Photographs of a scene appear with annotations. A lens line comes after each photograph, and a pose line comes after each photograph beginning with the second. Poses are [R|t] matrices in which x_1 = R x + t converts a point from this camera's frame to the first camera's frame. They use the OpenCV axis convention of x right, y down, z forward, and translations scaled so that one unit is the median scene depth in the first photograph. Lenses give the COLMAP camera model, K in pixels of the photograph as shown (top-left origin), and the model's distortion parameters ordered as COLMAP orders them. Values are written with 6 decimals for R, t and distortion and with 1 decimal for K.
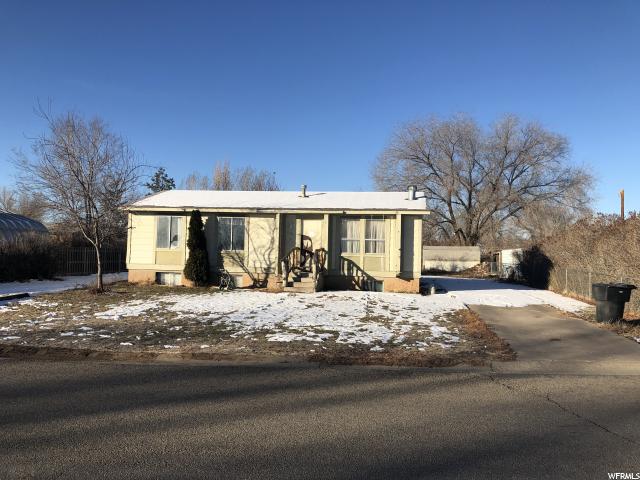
lens RADIAL K [[523.2, 0, 321.5], [0, 523.2, 221.9], [0, 0, 1]] dist [0.007057, -0.009572]
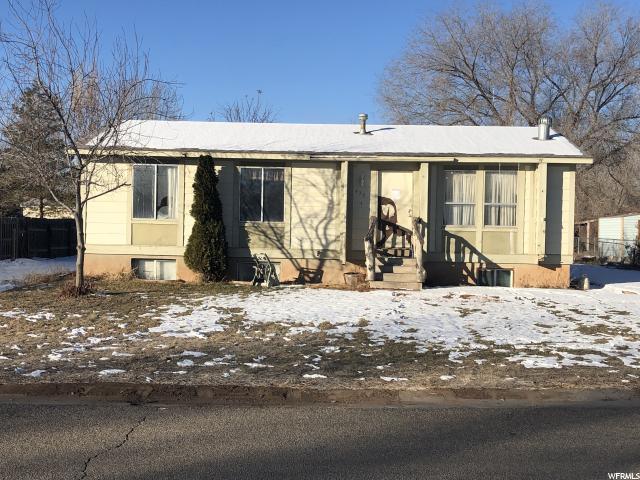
lens RADIAL K [[853.5, 0, 320.0], [0, 853.5, 240.0], [0, 0, 1]] dist [0.015245, -0.009019]
pose [[0.994563, -0.005960, 0.103967, -0.212713], [-0.002268, 0.996885, 0.078841, -0.003013], [-0.104113, -0.078648, 0.991451, 0.010220]]
